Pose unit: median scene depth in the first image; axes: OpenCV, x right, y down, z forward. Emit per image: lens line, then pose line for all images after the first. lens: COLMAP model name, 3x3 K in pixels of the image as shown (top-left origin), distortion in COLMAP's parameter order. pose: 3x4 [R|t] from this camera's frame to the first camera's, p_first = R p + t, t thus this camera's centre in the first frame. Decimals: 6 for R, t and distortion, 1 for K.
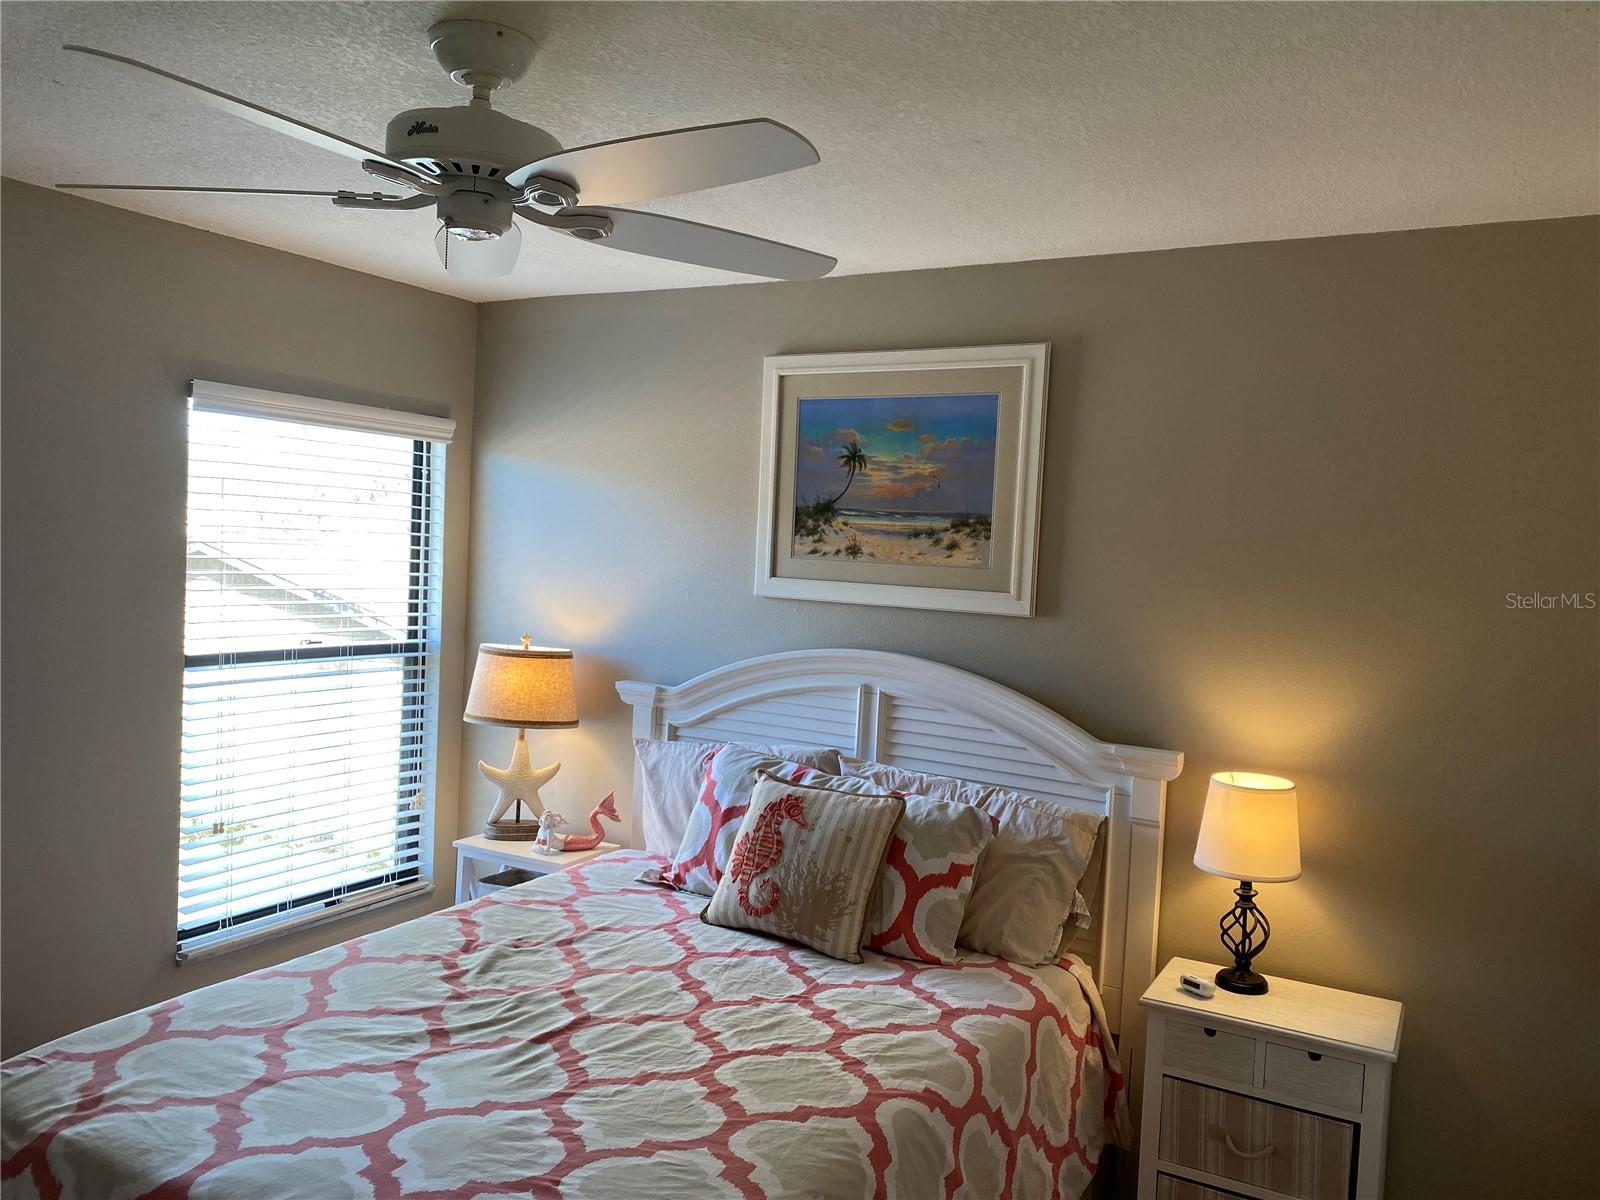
lens RADIAL K [[1210.5, 0, 806.3], [0, 1210.5, 586.8], [0, 0, 1]] dist [0.028415, -0.027514]
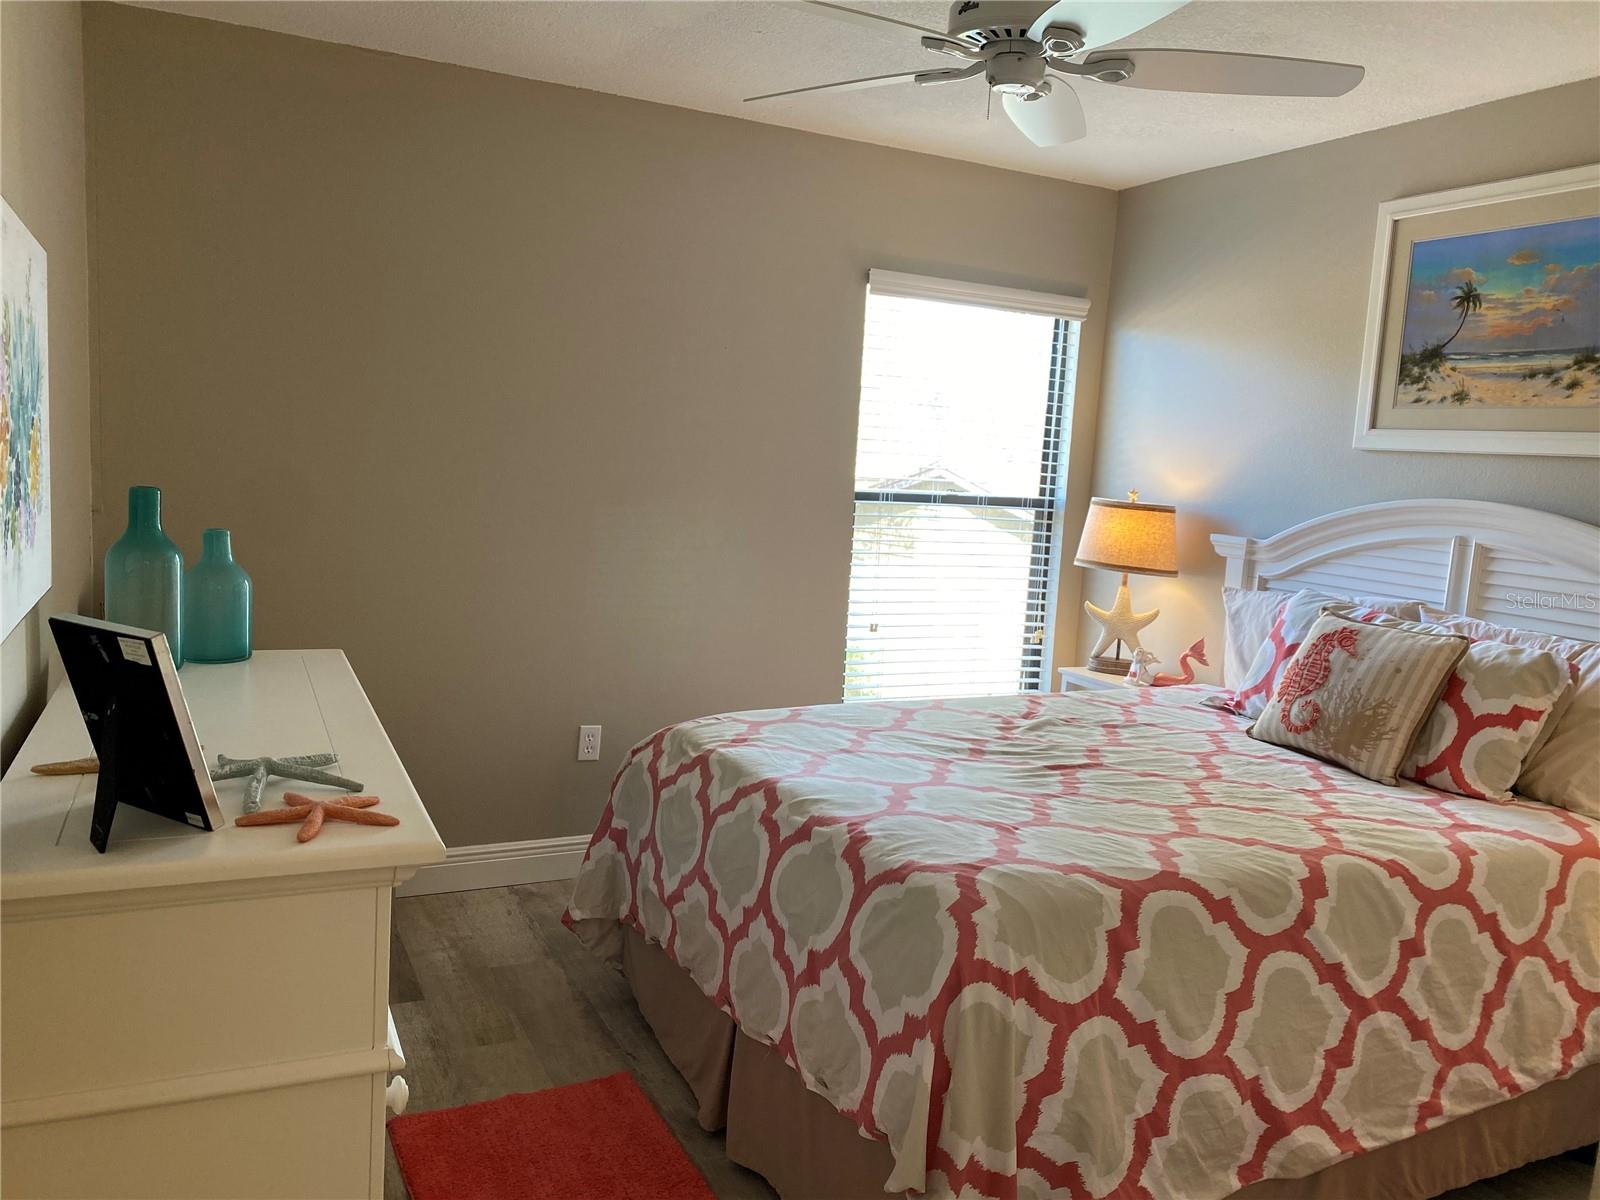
lens RADIAL K [[1210.5, 0, 815.5], [0, 1210.5, 591.2], [0, 0, 1]] dist [0.028415, -0.027514]
pose [[0.840810, 0.066248, -0.537261, 0.160714], [-0.035433, 0.997090, 0.067495, 0.088981], [0.540169, -0.037714, 0.840711, -0.102963]]
